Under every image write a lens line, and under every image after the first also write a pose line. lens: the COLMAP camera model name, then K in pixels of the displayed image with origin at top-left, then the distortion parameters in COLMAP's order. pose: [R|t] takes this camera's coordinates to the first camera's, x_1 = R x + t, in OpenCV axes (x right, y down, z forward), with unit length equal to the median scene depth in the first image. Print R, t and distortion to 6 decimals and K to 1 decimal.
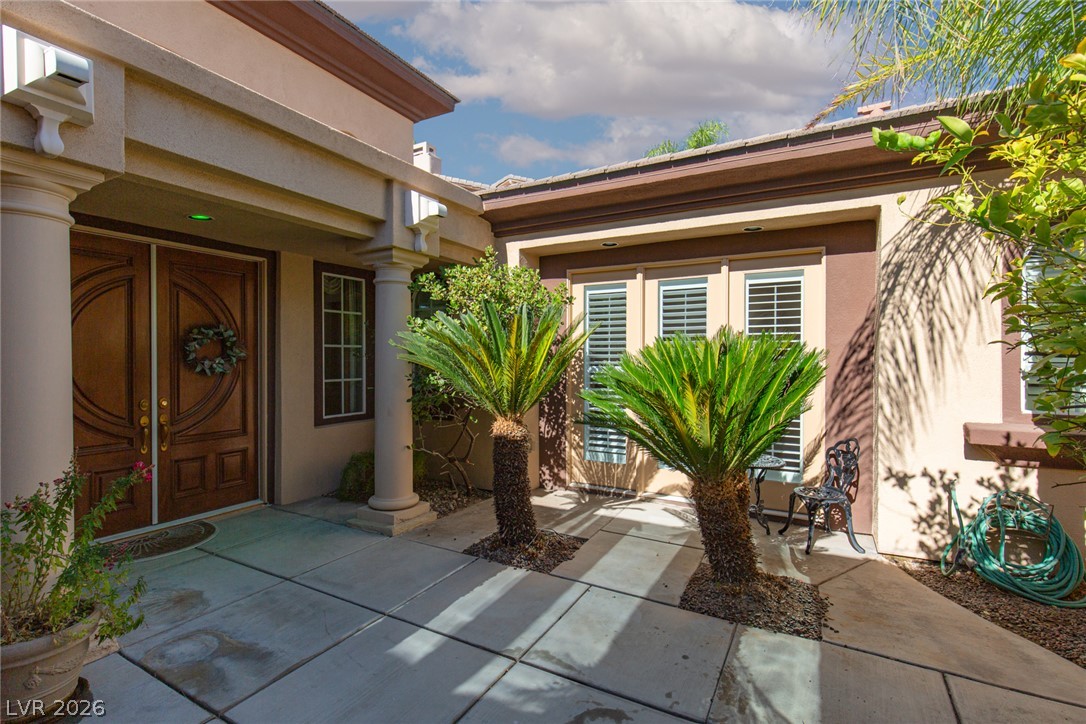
lens RADIAL K [[491.0, 0, 545.0], [0, 491.0, 365.8], [0, 0, 1]] dist [0.004521, 0.000071]
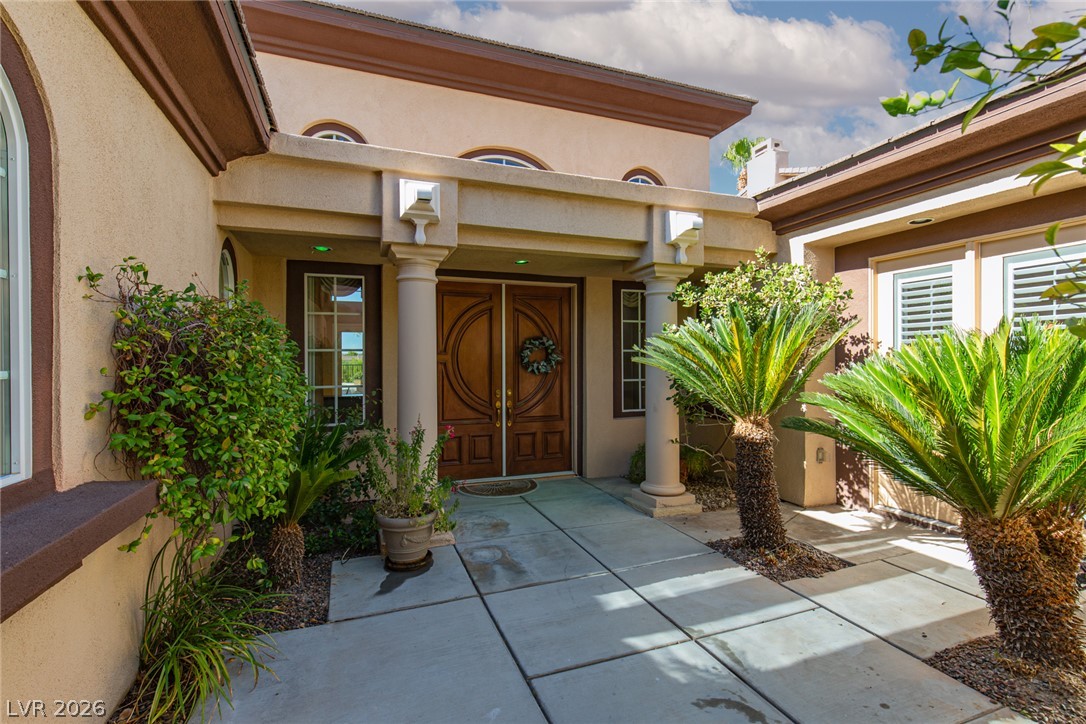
lens RADIAL K [[496.3, 0, 578.9], [0, 496.3, 364.4], [0, 0, 1]] dist [0.002366, -0.000496]
pose [[0.785113, -0.001555, -0.619351, 0.261681], [-0.003966, 0.999964, -0.007539, 0.002297], [0.619340, 0.008375, 0.785078, -0.011486]]
